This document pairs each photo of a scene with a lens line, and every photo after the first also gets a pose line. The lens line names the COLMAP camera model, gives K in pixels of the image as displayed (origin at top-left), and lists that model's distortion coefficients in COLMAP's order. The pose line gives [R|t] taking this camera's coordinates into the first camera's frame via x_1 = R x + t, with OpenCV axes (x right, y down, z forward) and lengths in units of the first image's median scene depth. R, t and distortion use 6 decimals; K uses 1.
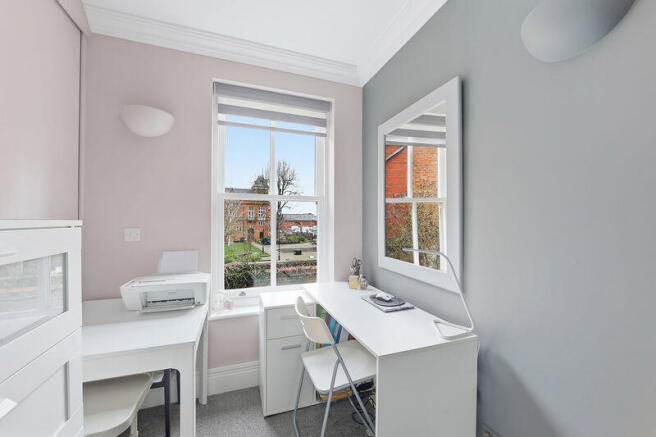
lens RADIAL K [[262.1, 0, 329.5], [0, 262.1, 217.7], [0, 0, 1]] dist [-0.008921, 0.000258]
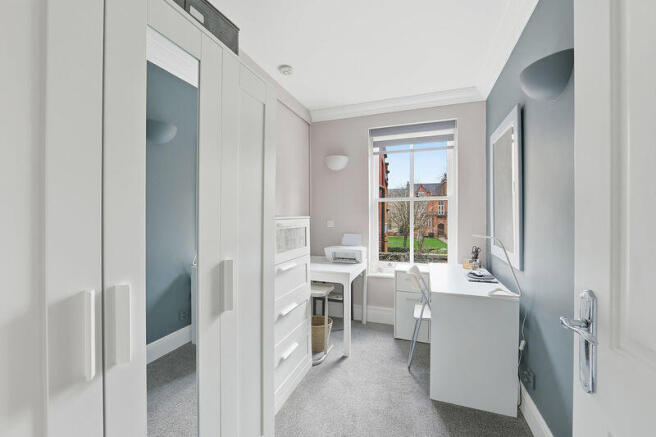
lens RADIAL K [[268.9, 0, 328.0], [0, 268.9, 217.2], [0, 0, 1]] dist [-0.000591, 0.000045]
pose [[0.762242, -0.001538, -0.647291, 0.462422], [0.012016, 0.999858, 0.011775, -0.004609], [0.647181, -0.016753, 0.762152, -0.466779]]
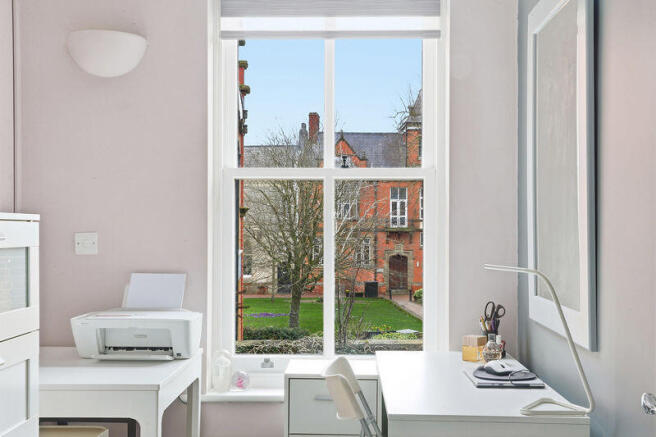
lens RADIAL K [[884.4, 0, 328.0], [0, 884.4, 218.5], [0, 0, 1]] dist [0.106863, 0.032238]
pose [[0.926839, -0.004728, -0.375430, 0.500482], [0.003201, 0.999984, -0.004691, 0.018441], [0.375446, 0.003147, 0.926839, -0.656539]]
